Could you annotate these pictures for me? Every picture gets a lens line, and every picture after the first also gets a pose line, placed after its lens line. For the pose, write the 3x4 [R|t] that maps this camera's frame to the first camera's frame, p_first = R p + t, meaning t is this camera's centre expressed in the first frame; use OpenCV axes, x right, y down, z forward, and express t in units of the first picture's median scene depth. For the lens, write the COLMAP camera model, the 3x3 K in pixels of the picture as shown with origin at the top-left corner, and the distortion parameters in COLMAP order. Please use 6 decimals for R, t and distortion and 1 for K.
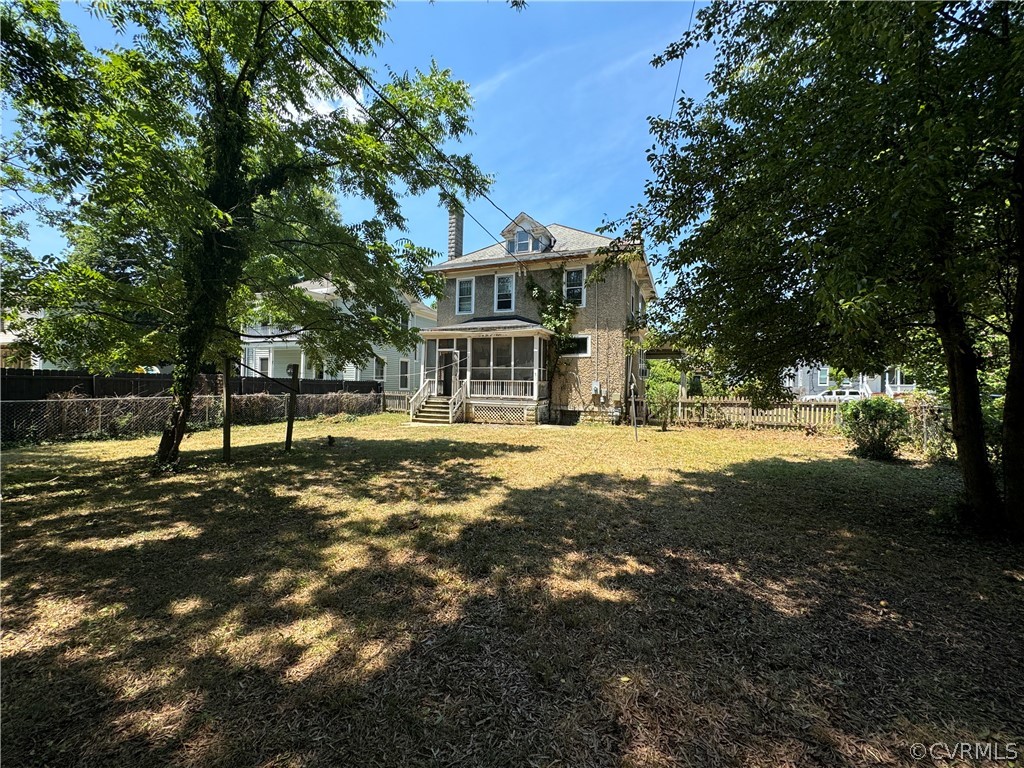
lens RADIAL K [[408.6, 0, 510.8], [0, 408.6, 382.5], [0, 0, 1]] dist [0.001381, 0.002273]
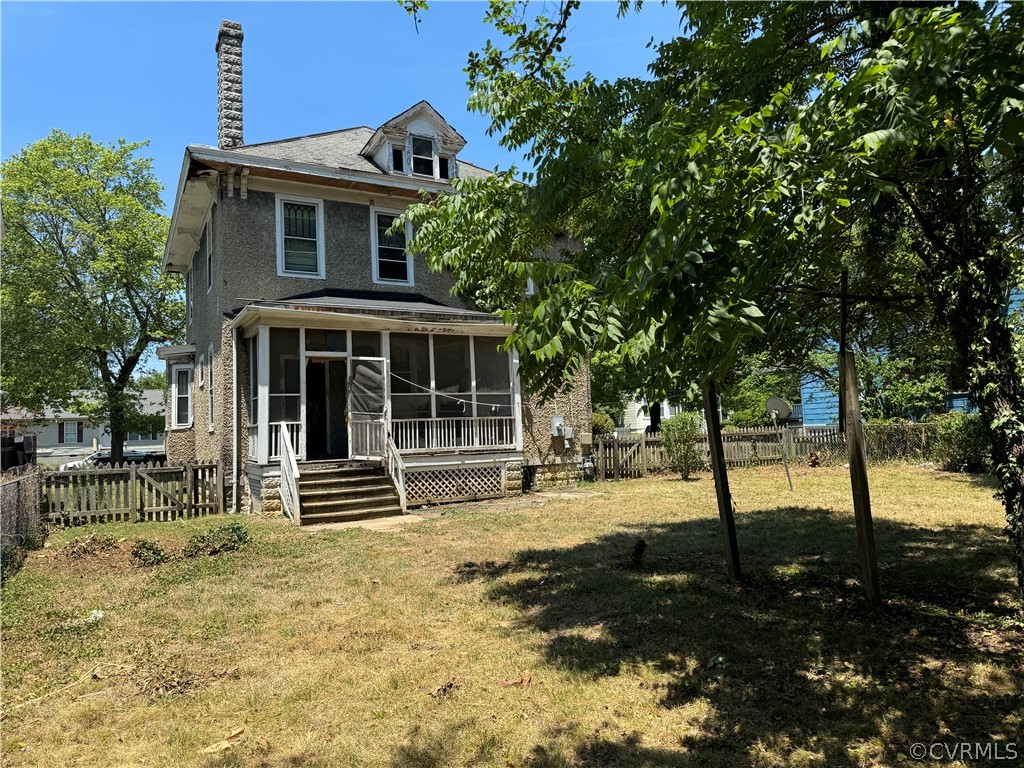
lens RADIAL K [[719.6, 0, 513.1], [0, 719.6, 384.6], [0, 0, 1]] dist [0.060322, -0.060349]
pose [[0.612609, 0.011252, 0.790306, -0.686513], [0.041895, 0.998031, -0.046685, -0.001249], [-0.789275, 0.061709, 0.610931, 0.379401]]
